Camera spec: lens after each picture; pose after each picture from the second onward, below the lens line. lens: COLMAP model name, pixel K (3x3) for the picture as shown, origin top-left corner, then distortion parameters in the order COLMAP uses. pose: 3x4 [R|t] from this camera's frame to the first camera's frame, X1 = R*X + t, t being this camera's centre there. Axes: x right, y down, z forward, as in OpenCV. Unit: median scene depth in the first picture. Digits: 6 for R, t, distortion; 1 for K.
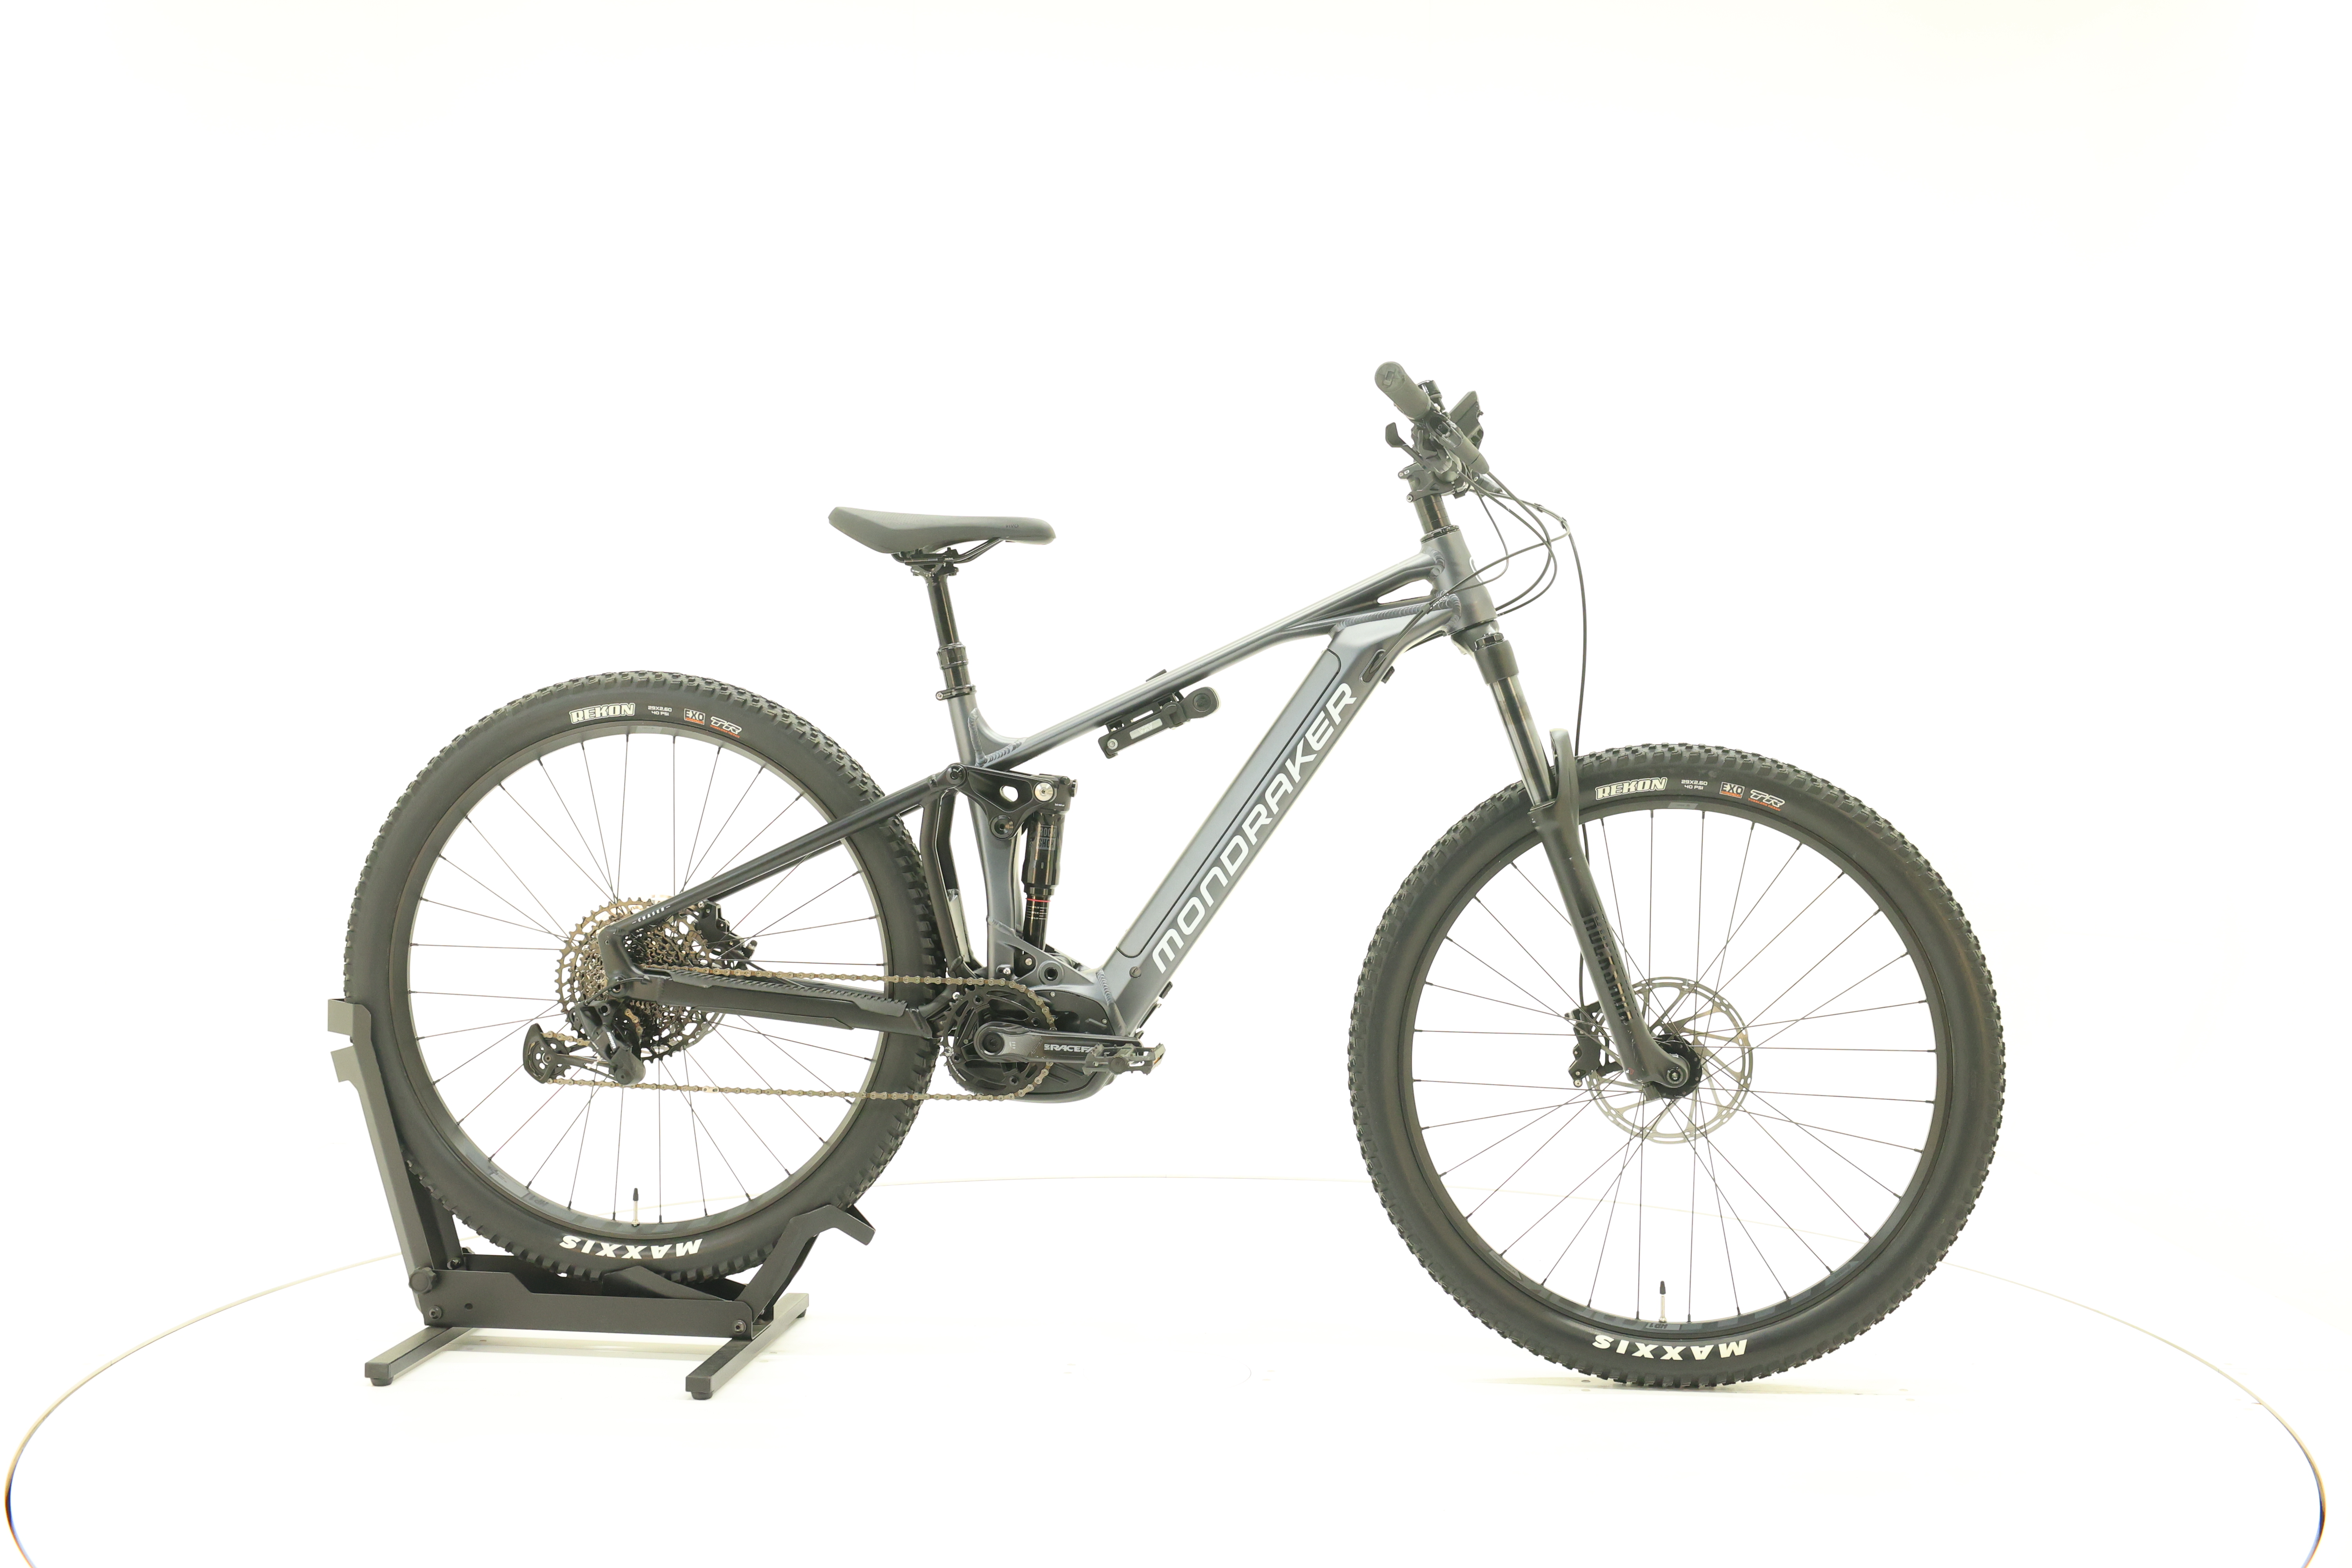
lens RADIAL K [[2516.2, 0, 1162.7], [0, 2516.2, 778.4], [0, 0, 1]] dist [0.009782, 0.000000]
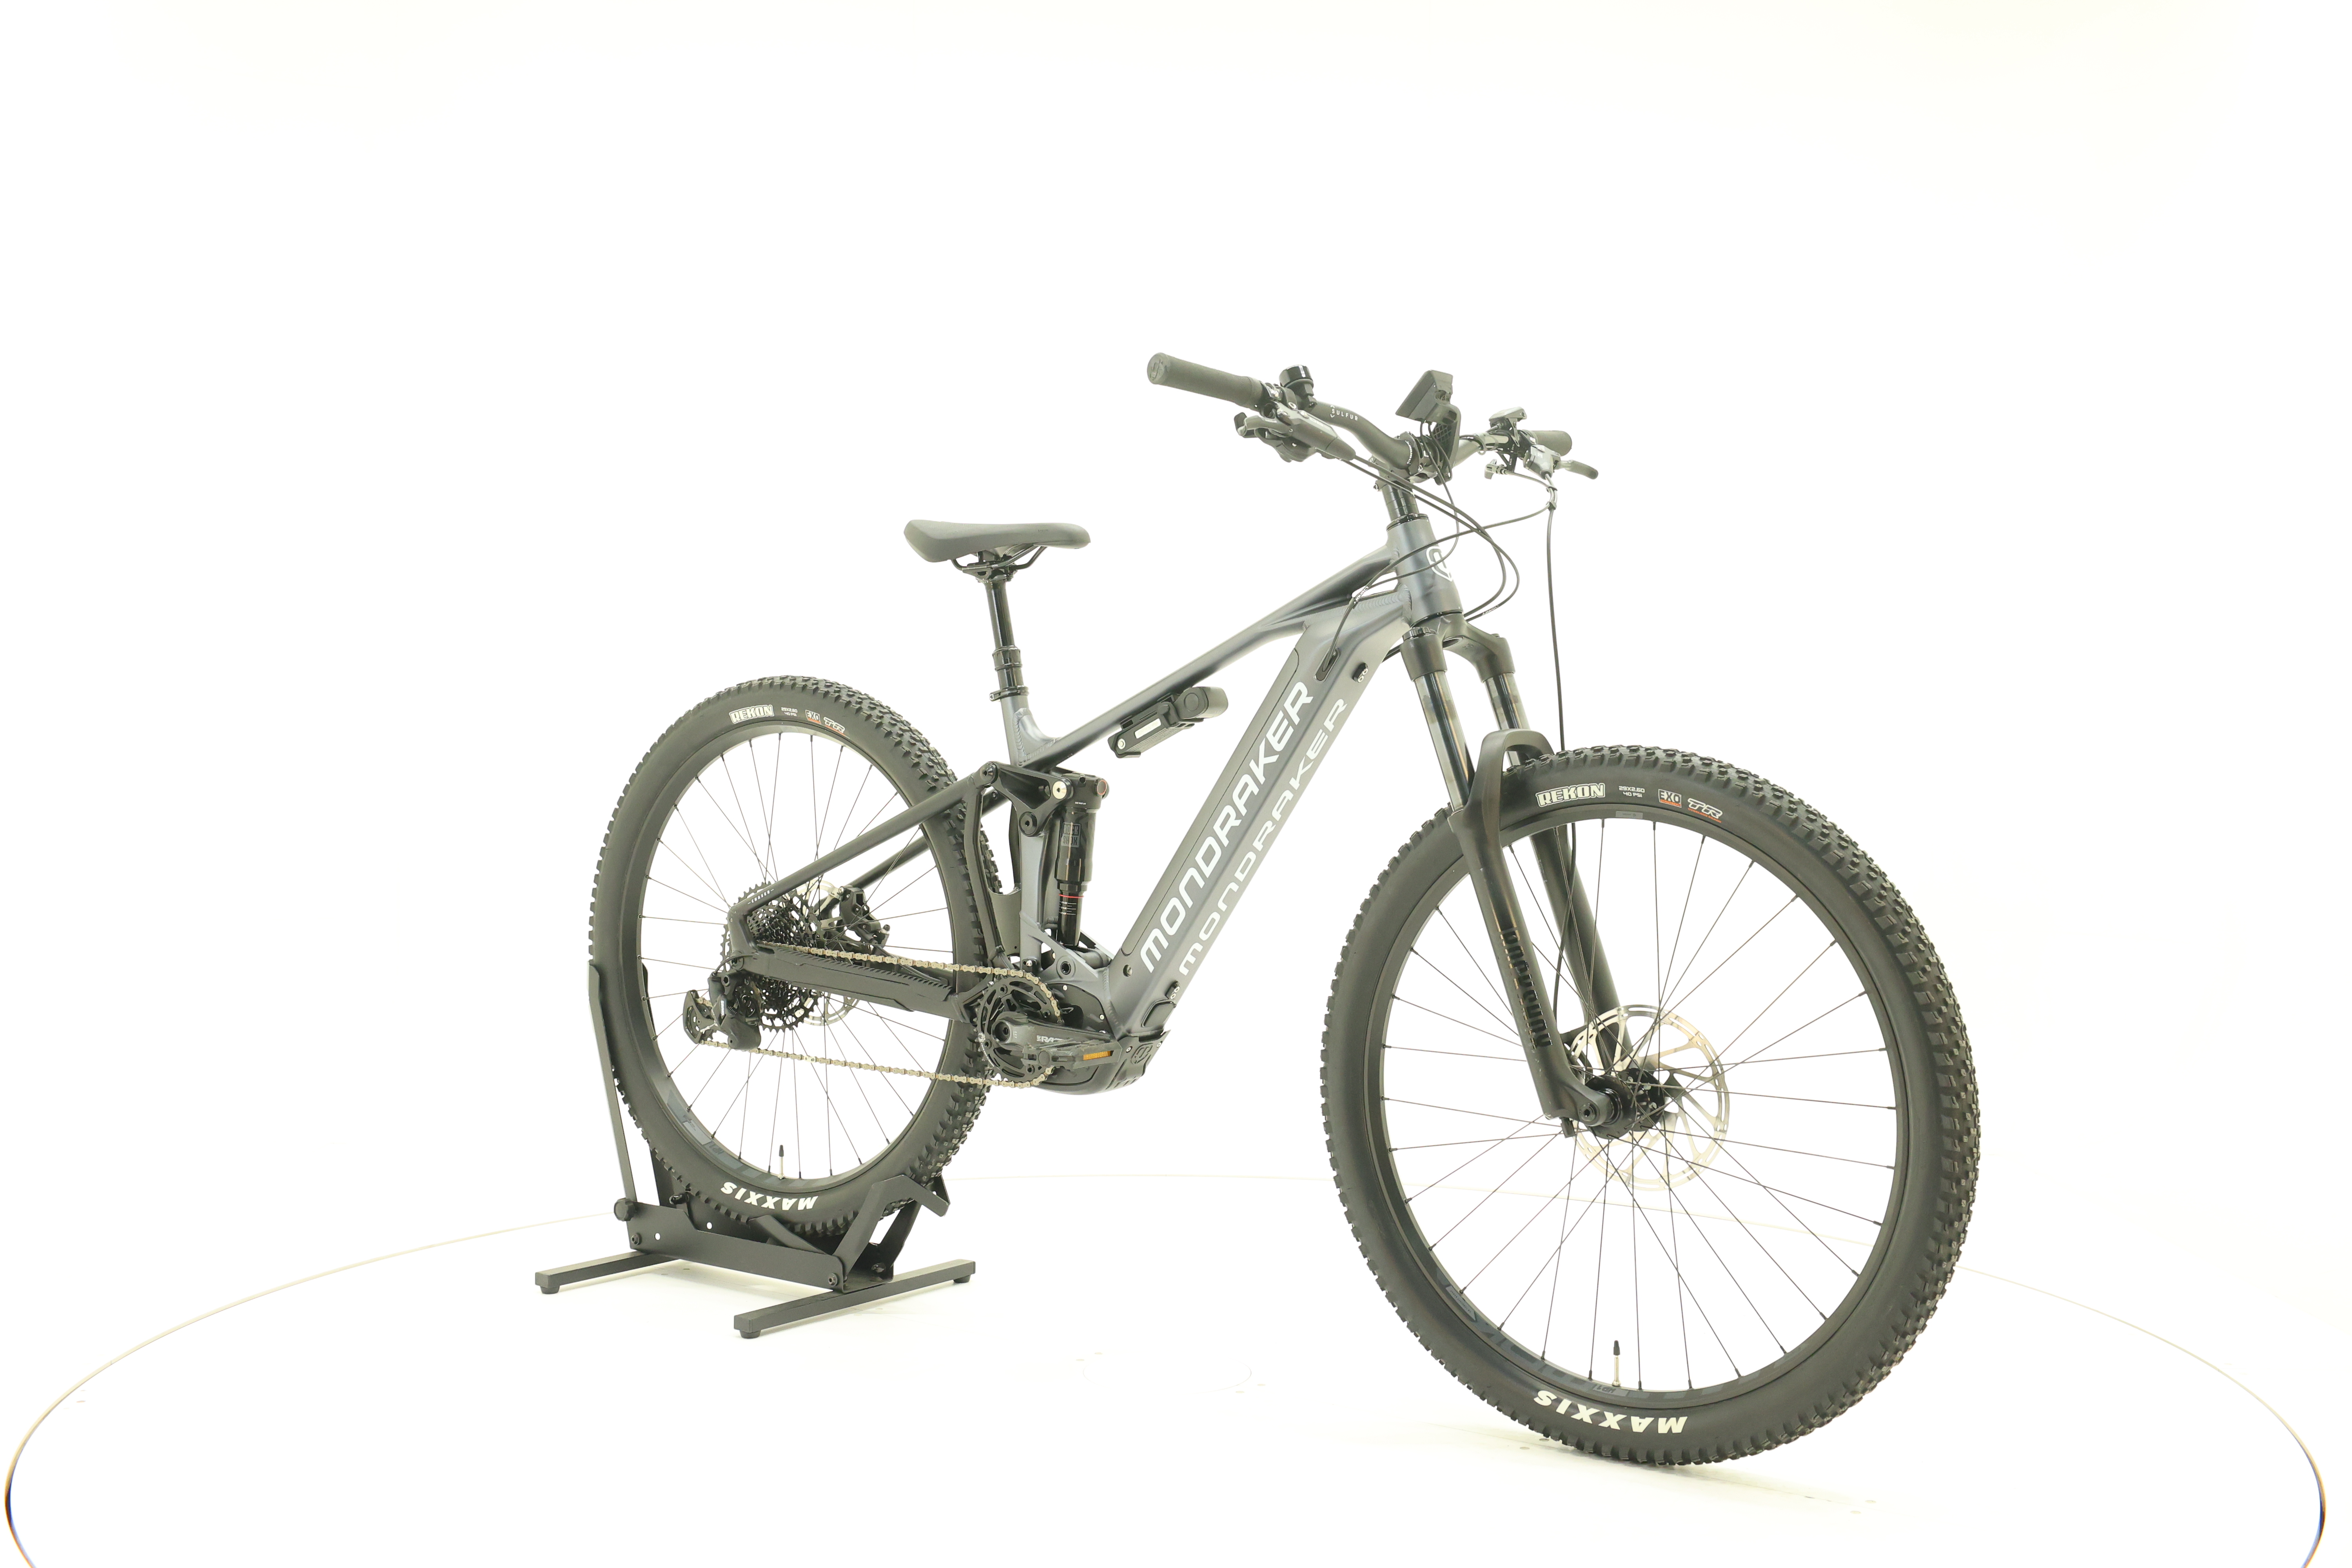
lens RADIAL K [[2516.2, 0, 1164.7], [0, 2516.2, 780.8], [0, 0, 1]] dist [0.009782, 0.000000]
pose [[0.865445, 0.011869, -0.500864, 0.502547], [-0.012615, 0.999919, 0.001896, -0.000886], [0.500846, 0.004678, 0.865524, 0.134594]]
